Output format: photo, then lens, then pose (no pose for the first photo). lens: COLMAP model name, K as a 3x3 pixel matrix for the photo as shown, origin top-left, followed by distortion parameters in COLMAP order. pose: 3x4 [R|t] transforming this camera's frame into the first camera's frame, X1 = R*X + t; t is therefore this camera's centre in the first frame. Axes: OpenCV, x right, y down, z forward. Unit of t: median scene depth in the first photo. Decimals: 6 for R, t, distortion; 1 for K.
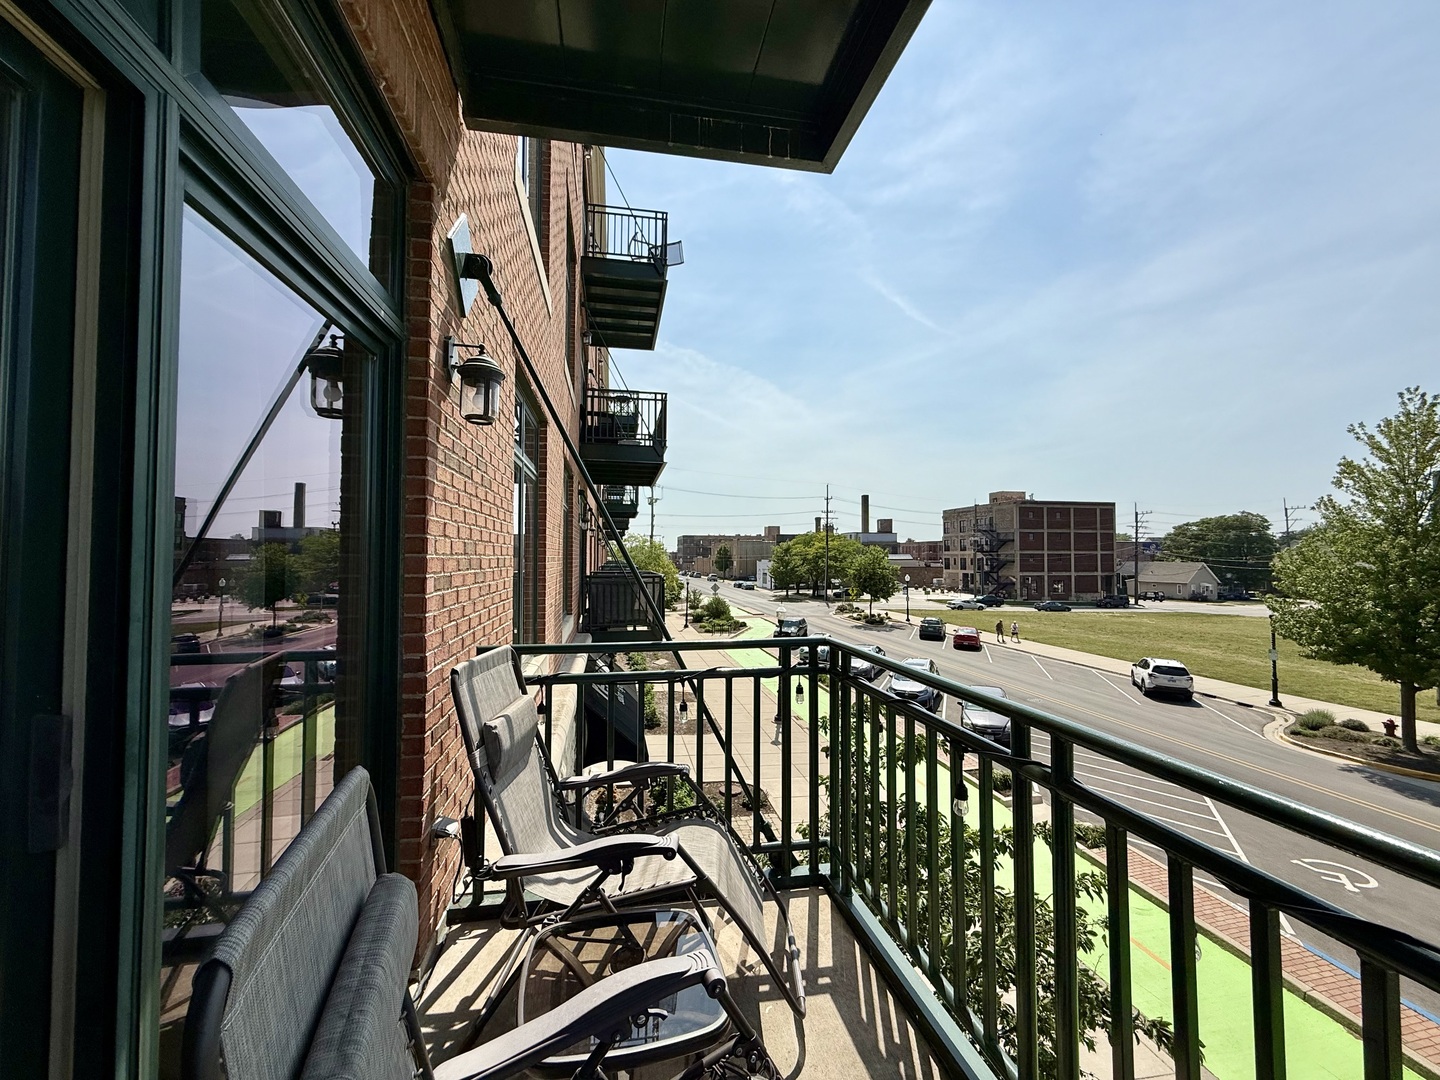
lens RADIAL K [[574.6, 0, 717.2], [0, 574.6, 540.6], [0, 0, 1]] dist [0.000462, 0.000235]
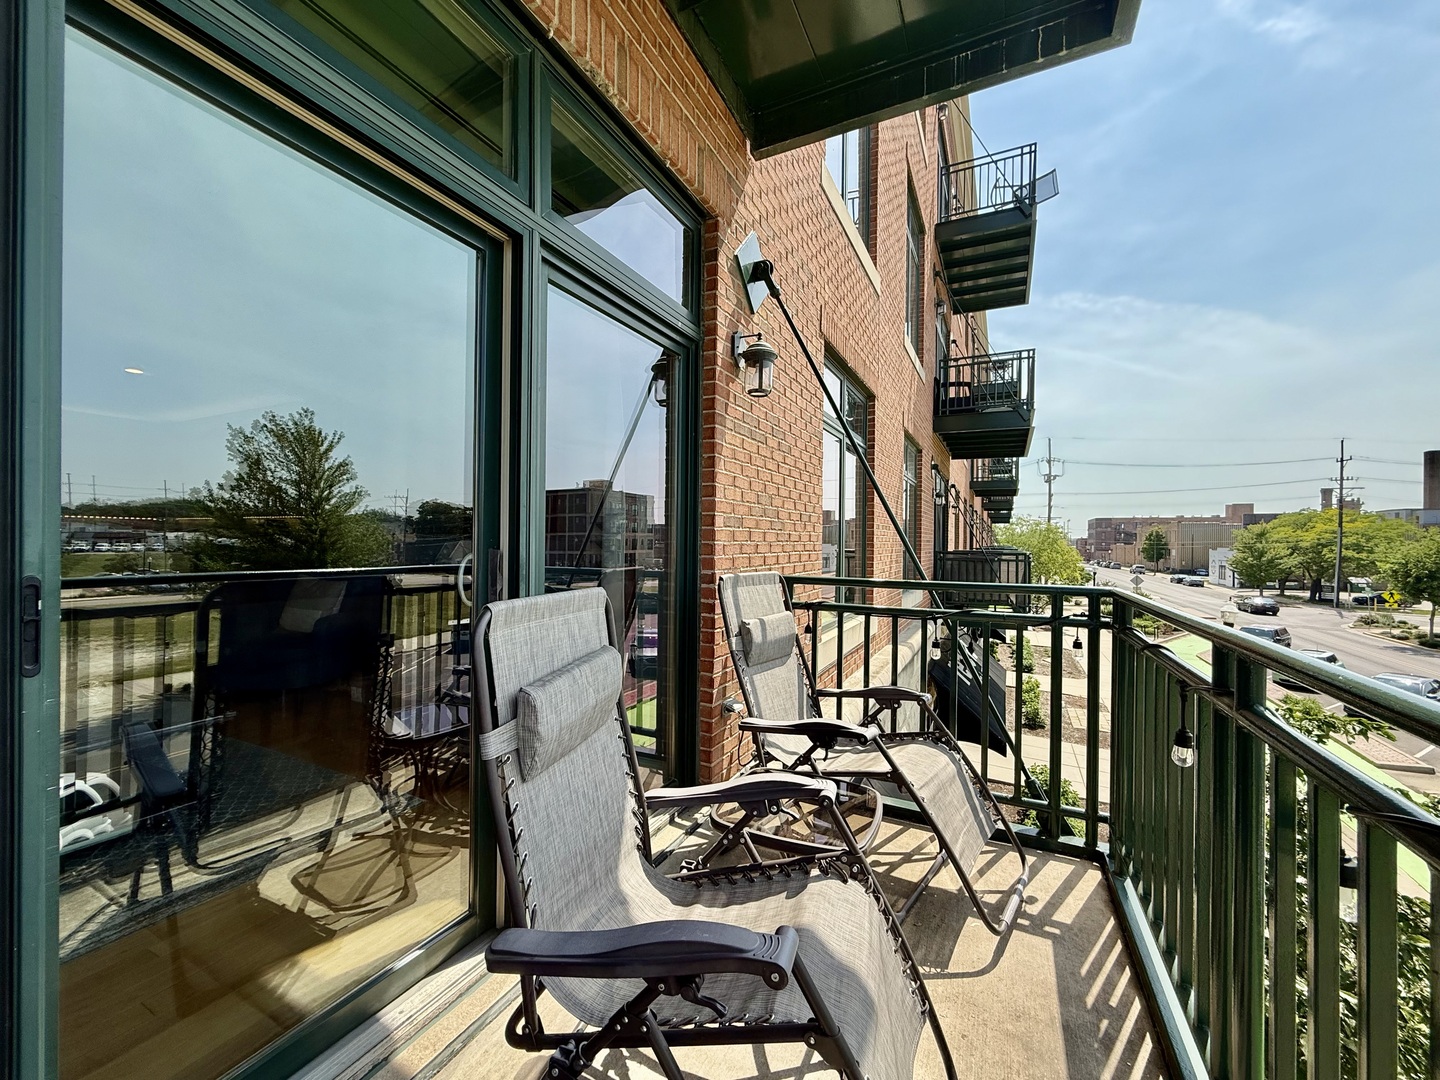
lens RADIAL K [[575.6, 0, 720.0], [0, 575.6, 540.0], [0, 0, 1]] dist [0.001360, 0.000546]
pose [[0.802263, 0.005789, -0.596942, 0.229376], [0.008210, 0.999751, 0.020729, 0.070823], [0.596914, -0.021532, 0.802017, -0.058159]]
